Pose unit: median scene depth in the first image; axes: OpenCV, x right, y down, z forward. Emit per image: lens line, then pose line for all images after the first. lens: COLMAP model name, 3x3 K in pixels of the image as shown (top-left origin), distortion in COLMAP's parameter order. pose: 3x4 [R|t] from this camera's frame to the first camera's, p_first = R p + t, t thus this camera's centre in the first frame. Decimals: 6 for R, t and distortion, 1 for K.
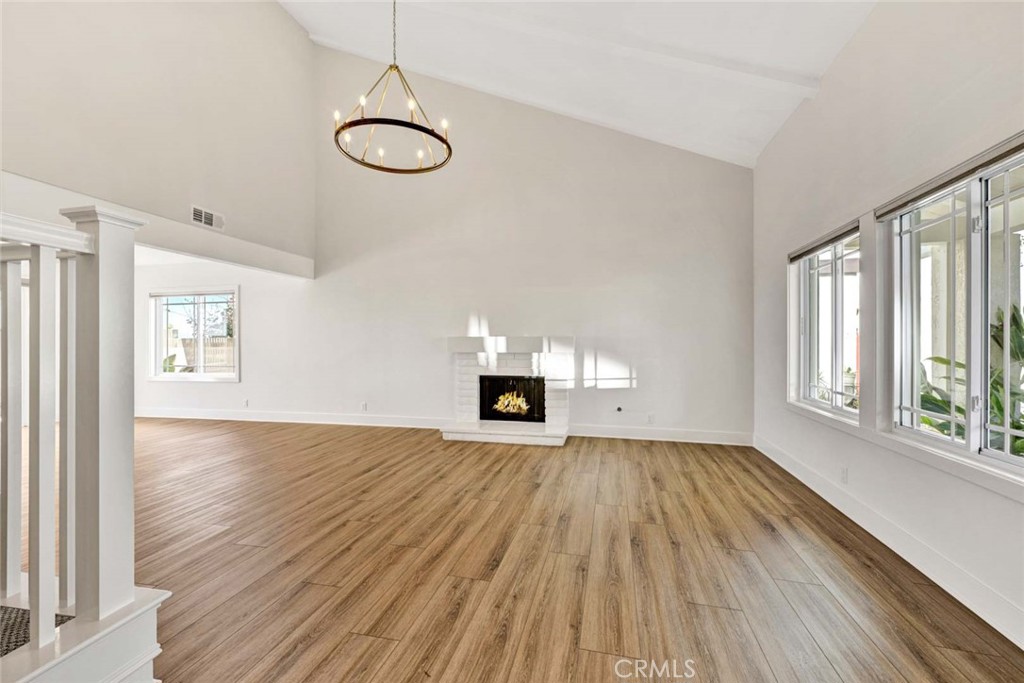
lens RADIAL K [[421.7, 0, 512.8], [0, 421.7, 349.4], [0, 0, 1]] dist [0.029644, 0.000217]
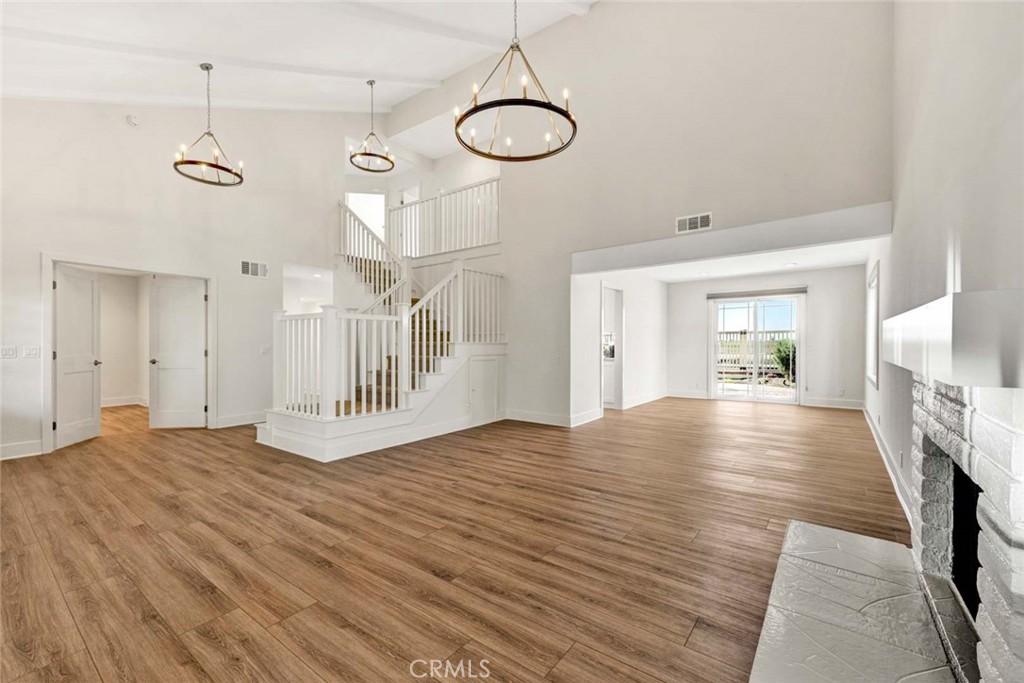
lens RADIAL K [[421.4, 0, 508.2], [0, 421.4, 348.1], [0, 0, 1]] dist [0.014498, 0.000083]
pose [[-0.399795, 0.014739, -0.916486, 0.392046], [-0.003056, 0.999844, 0.017412, -0.012310], [0.916600, 0.009762, -0.399687, 0.904828]]
